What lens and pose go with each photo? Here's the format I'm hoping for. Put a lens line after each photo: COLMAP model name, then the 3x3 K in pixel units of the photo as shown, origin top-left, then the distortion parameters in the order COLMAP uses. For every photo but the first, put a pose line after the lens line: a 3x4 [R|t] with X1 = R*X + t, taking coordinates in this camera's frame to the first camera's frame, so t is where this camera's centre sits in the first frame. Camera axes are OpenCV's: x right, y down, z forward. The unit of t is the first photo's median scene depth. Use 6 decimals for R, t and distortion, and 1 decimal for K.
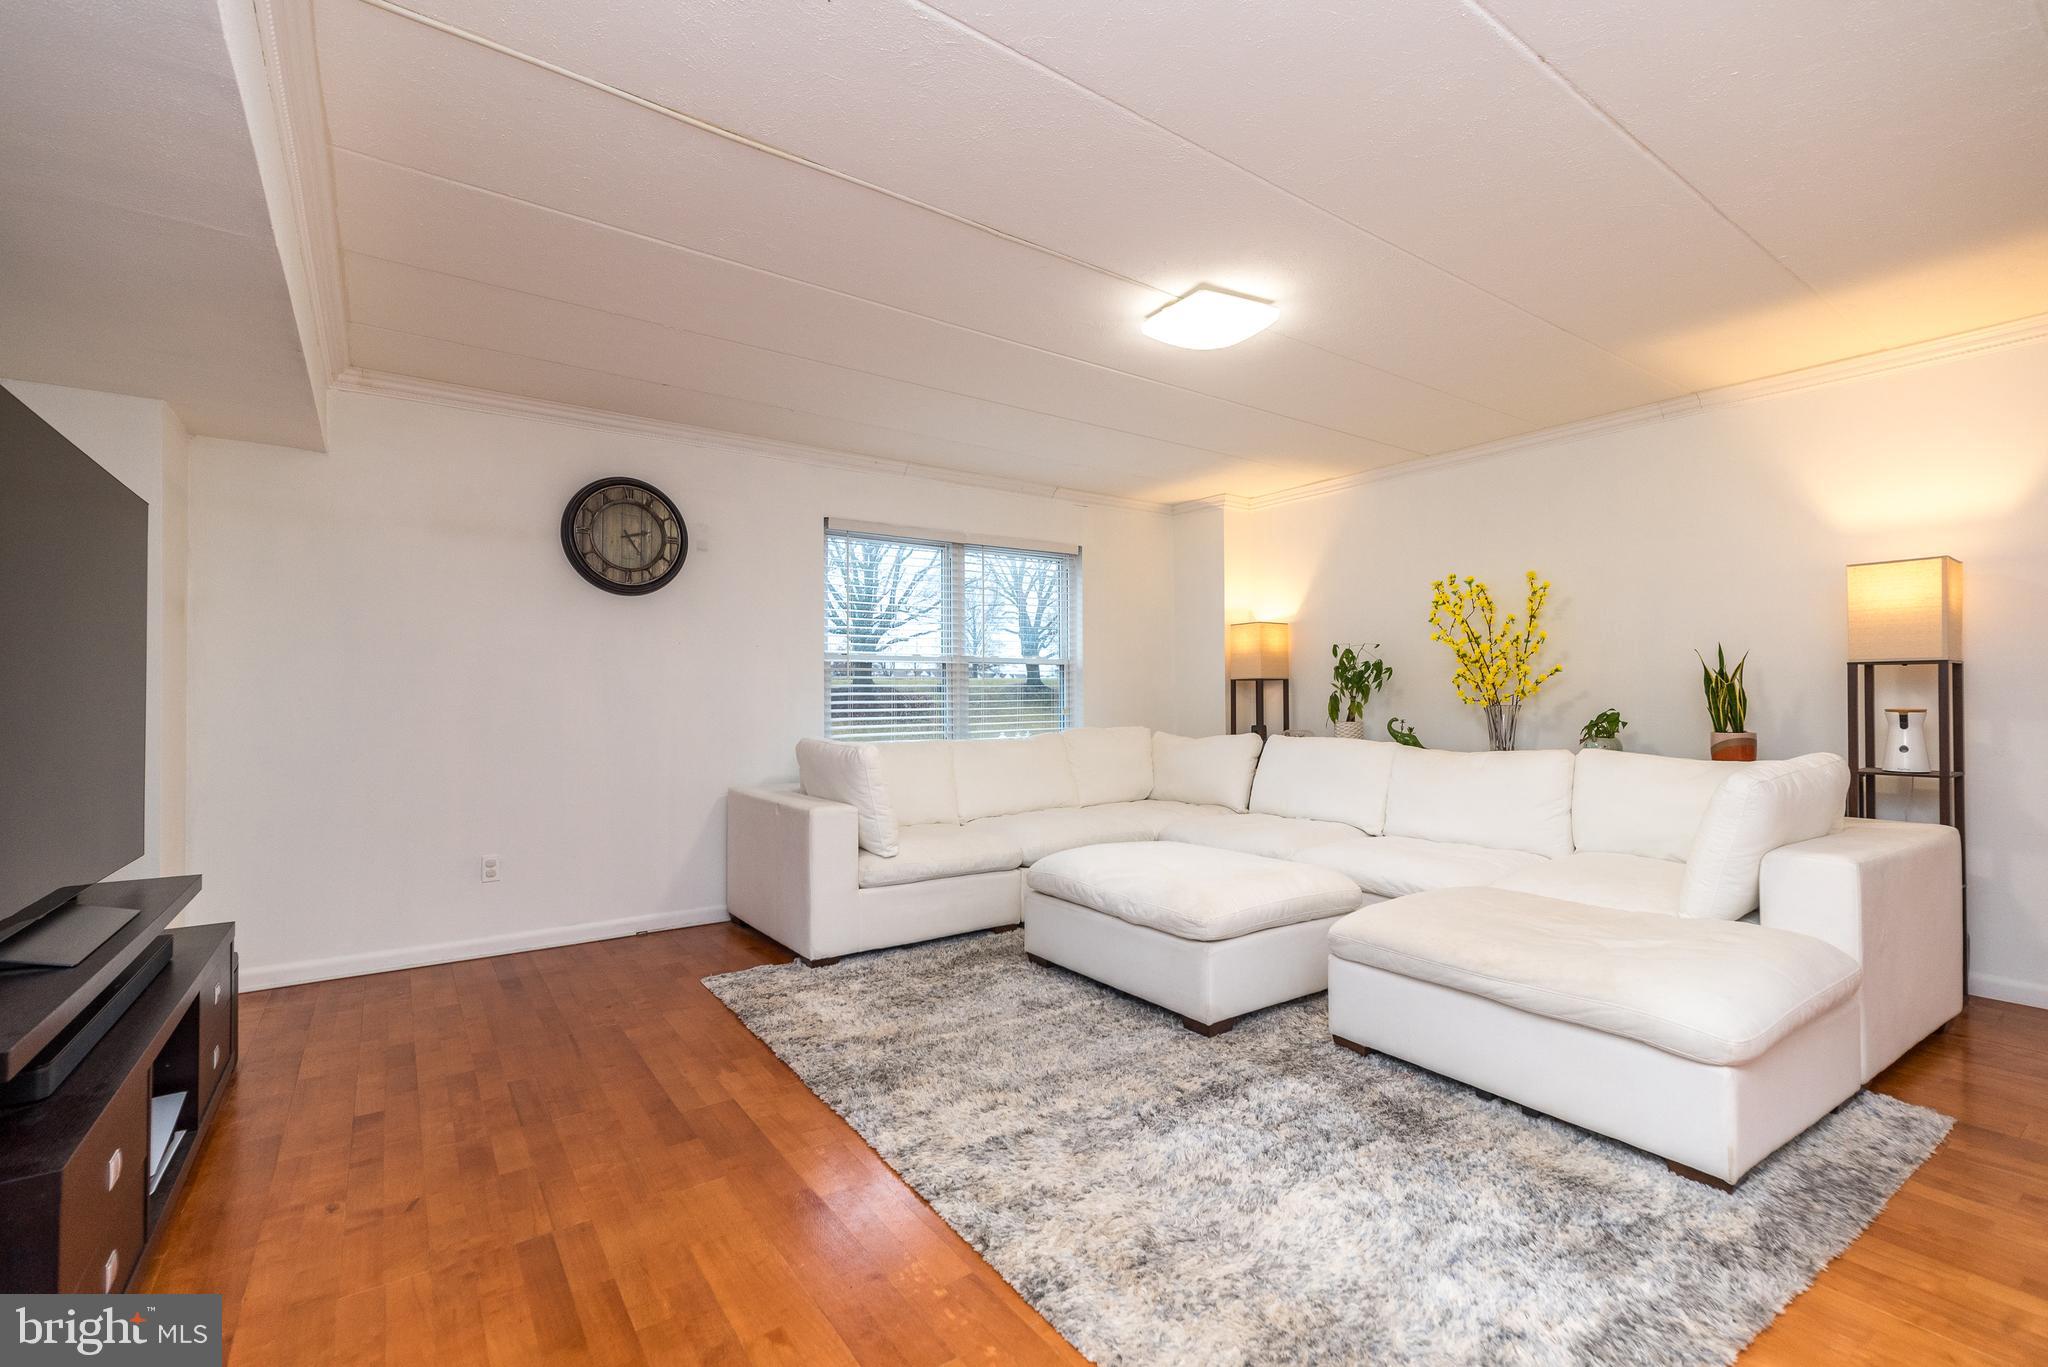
lens RADIAL K [[878.5, 0, 1026.2], [0, 878.5, 729.4], [0, 0, 1]] dist [0.026148, 0.000128]
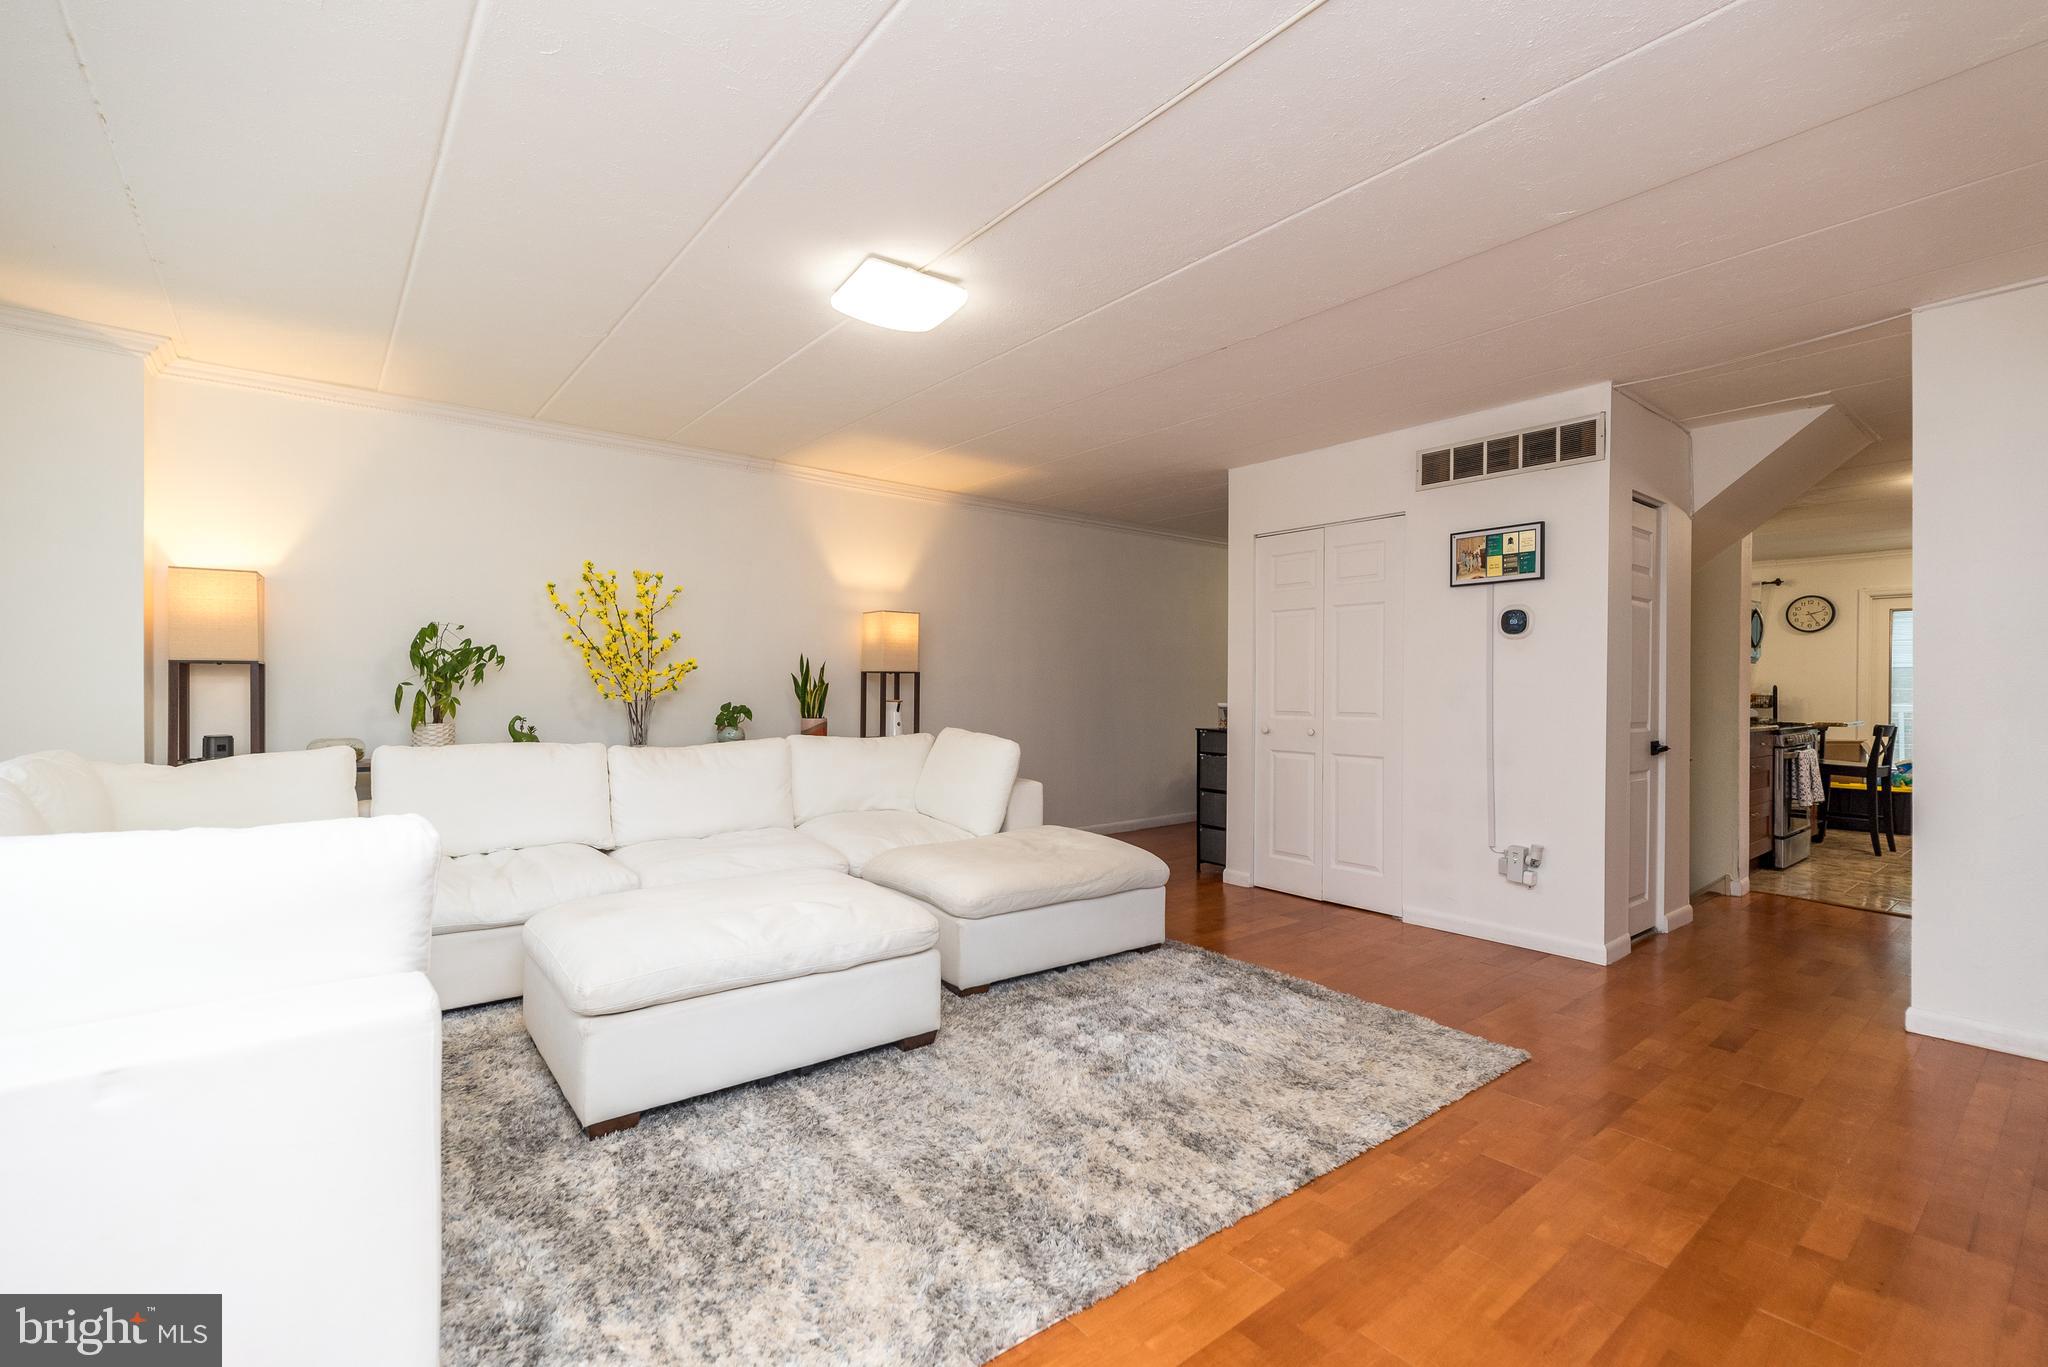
lens RADIAL K [[888.8, 0, 1026.3], [0, 888.8, 688.3], [0, 0, 1]] dist [0.002986, 0.000493]
pose [[-0.054691, 0.011173, 0.998441, -0.643620], [0.032332, 0.999433, -0.009413, -0.021652], [-0.997980, 0.031766, -0.055022, 0.781771]]
